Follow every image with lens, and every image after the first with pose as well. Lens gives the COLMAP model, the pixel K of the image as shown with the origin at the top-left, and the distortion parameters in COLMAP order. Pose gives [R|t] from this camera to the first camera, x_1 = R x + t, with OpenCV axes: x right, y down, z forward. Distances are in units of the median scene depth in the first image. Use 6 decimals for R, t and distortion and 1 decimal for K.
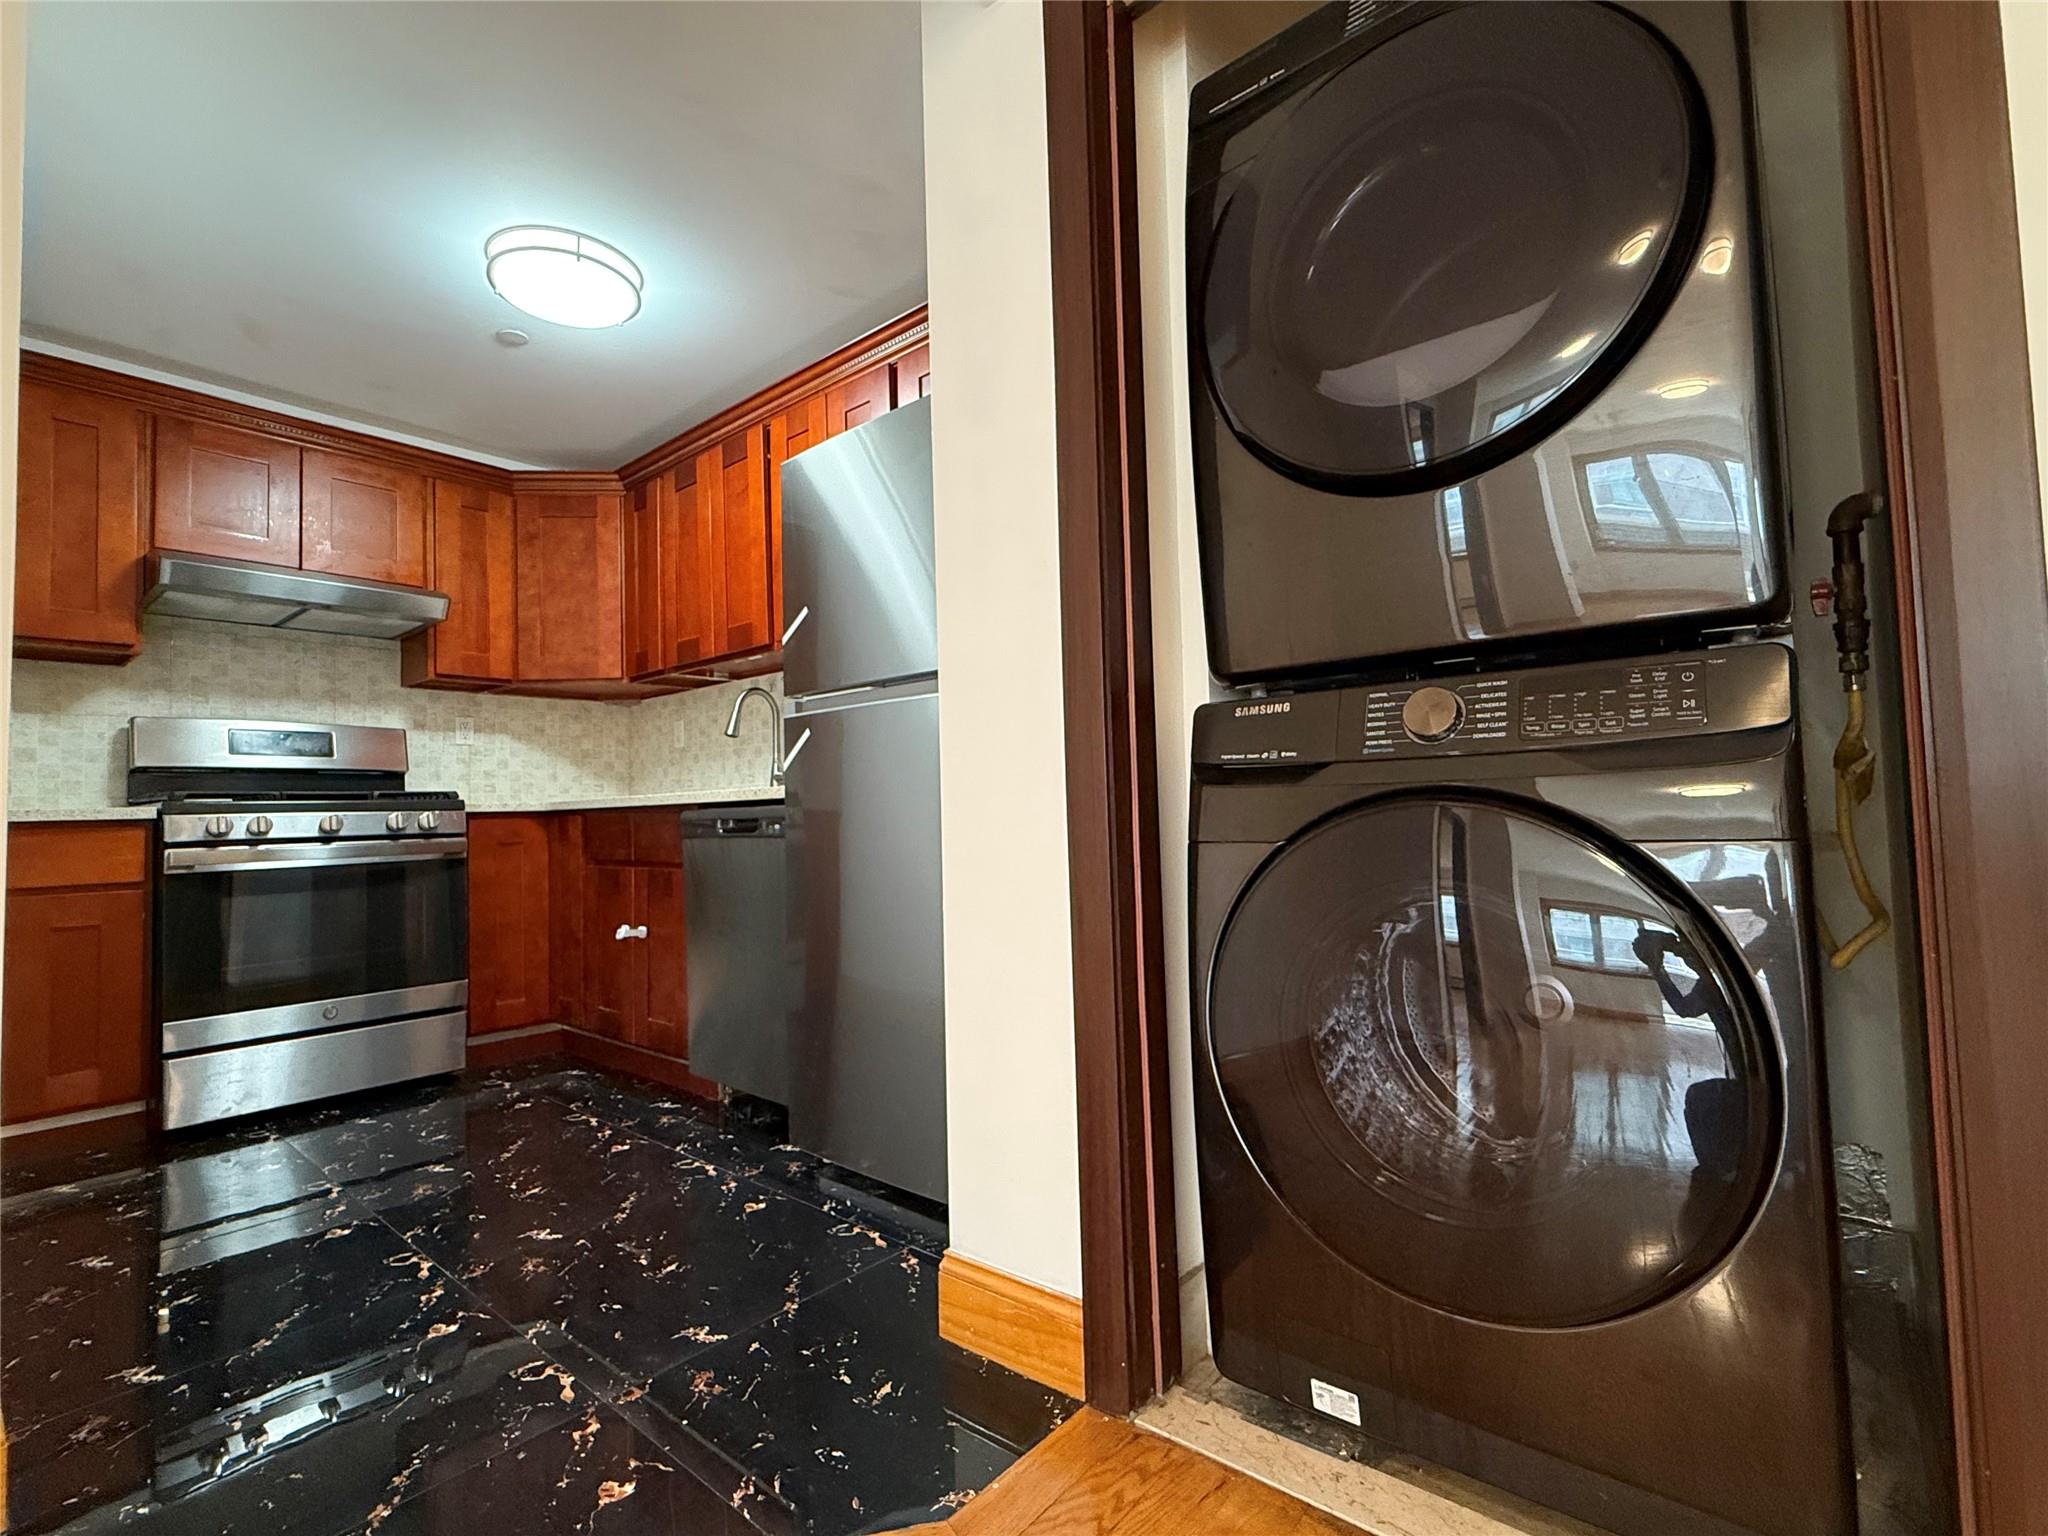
lens RADIAL K [[939.3, 0, 1020.3], [0, 939.3, 771.2], [0, 0, 1]] dist [-0.001663, -0.000197]
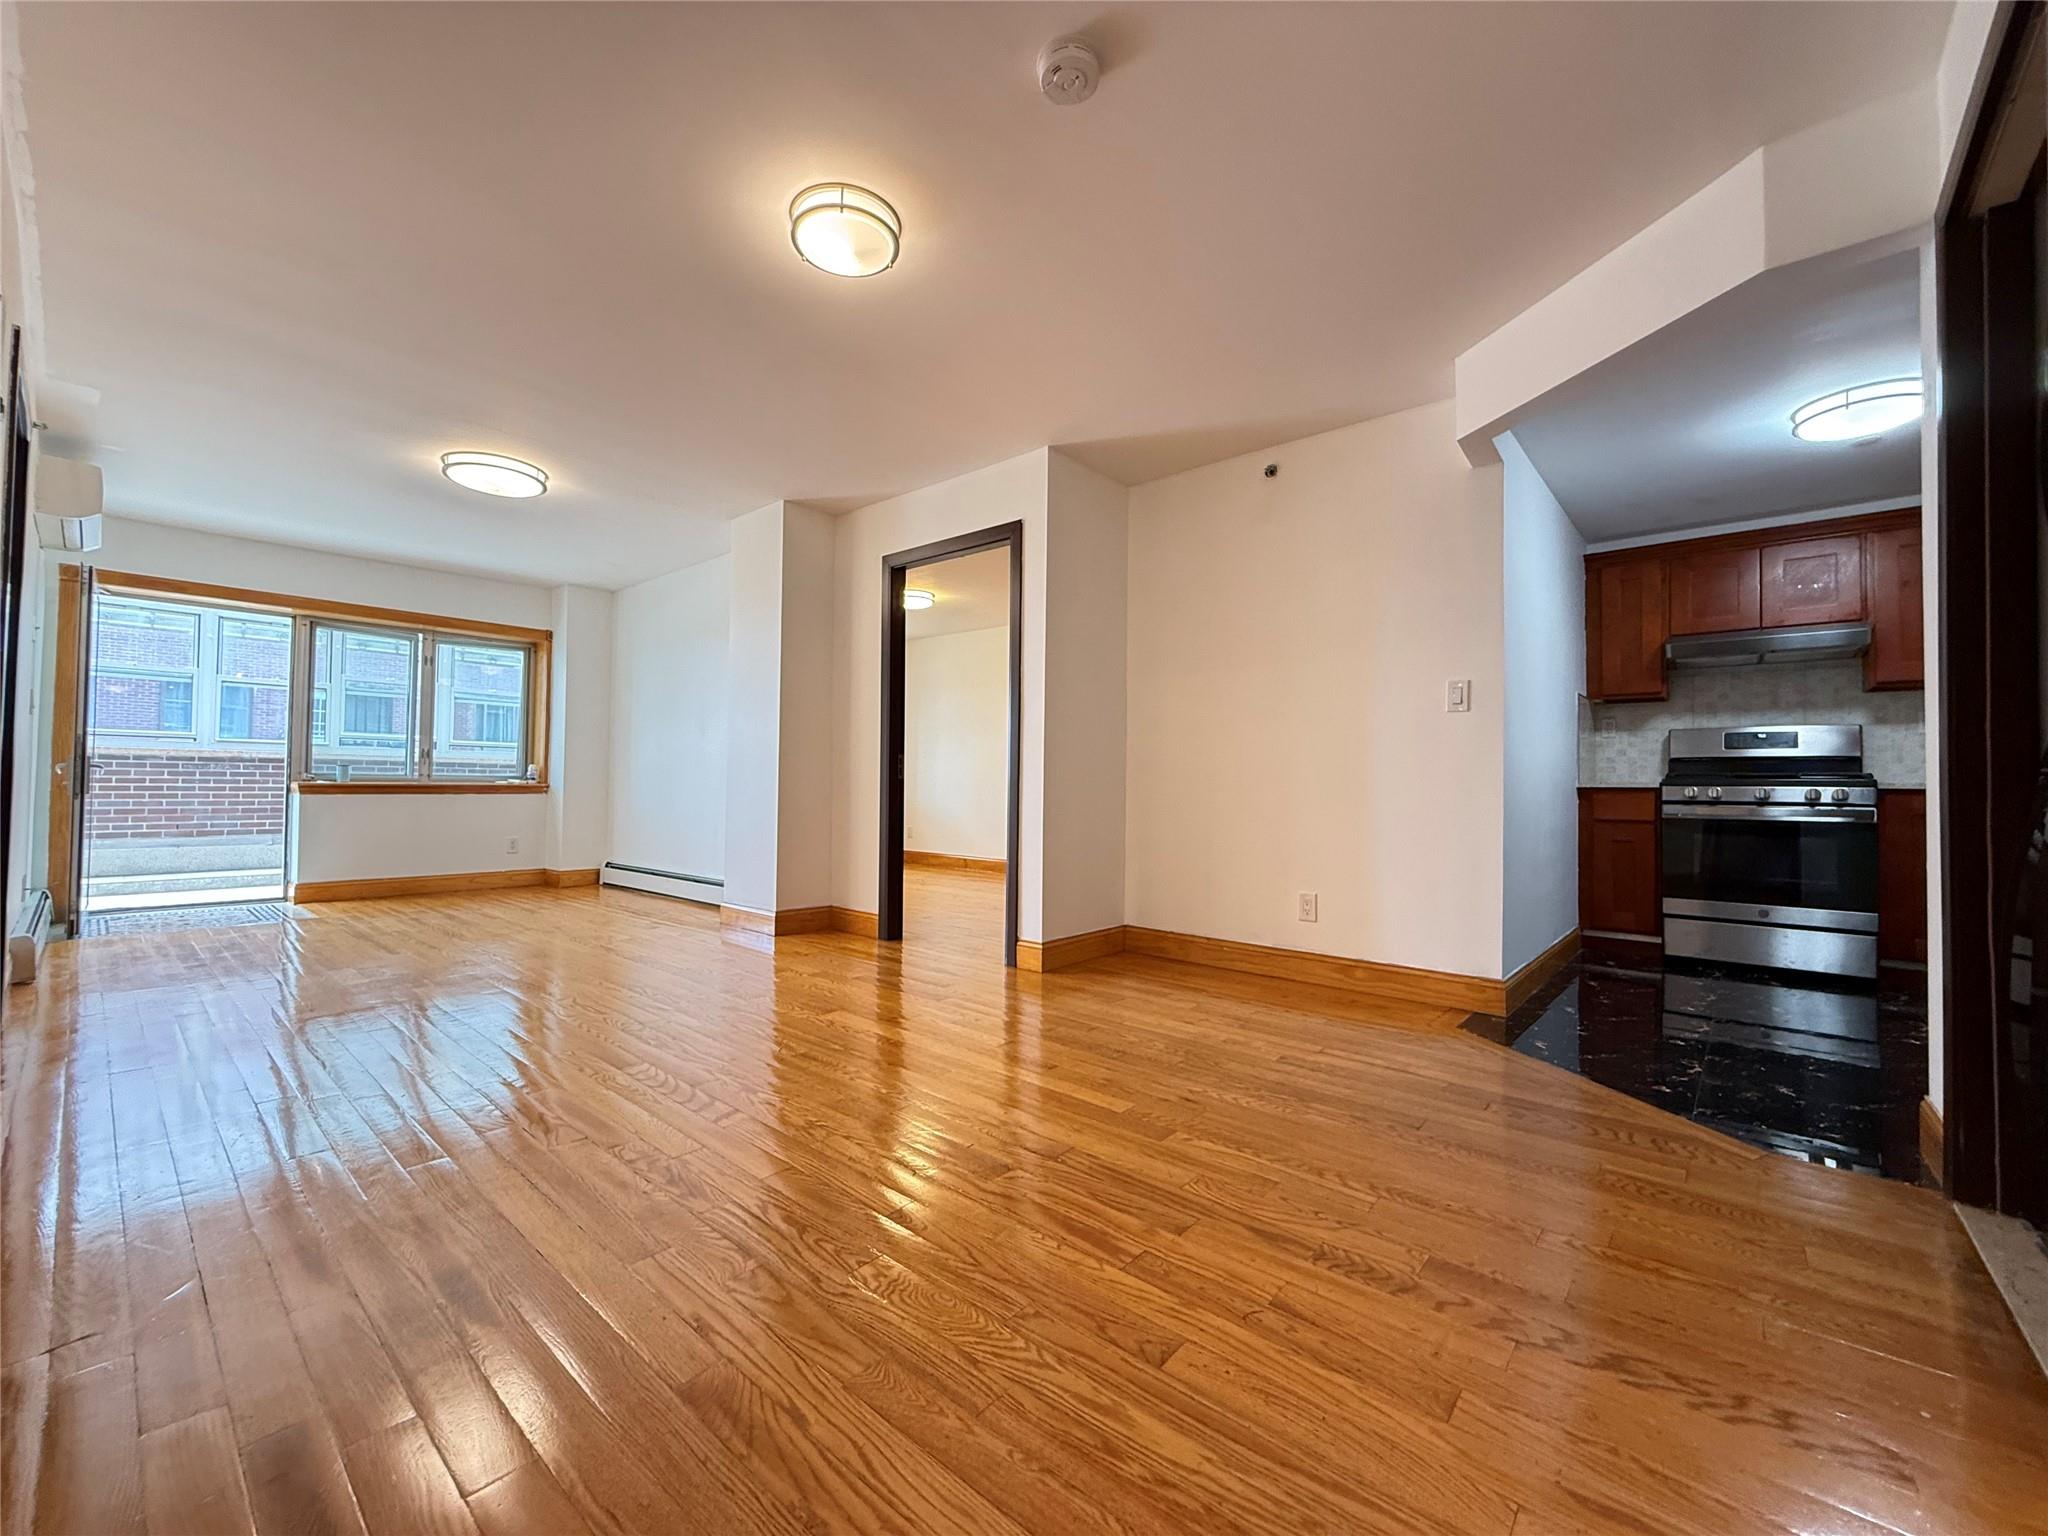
lens RADIAL K [[825.2, 0, 1026.6], [0, 825.2, 766.5], [0, 0, 1]] dist [0.001758, 0.000084]
pose [[-0.019906, 0.003978, -0.999794, 0.625323], [0.028519, 0.999587, 0.003410, -0.027142], [0.999395, -0.028445, -0.020011, -0.189564]]
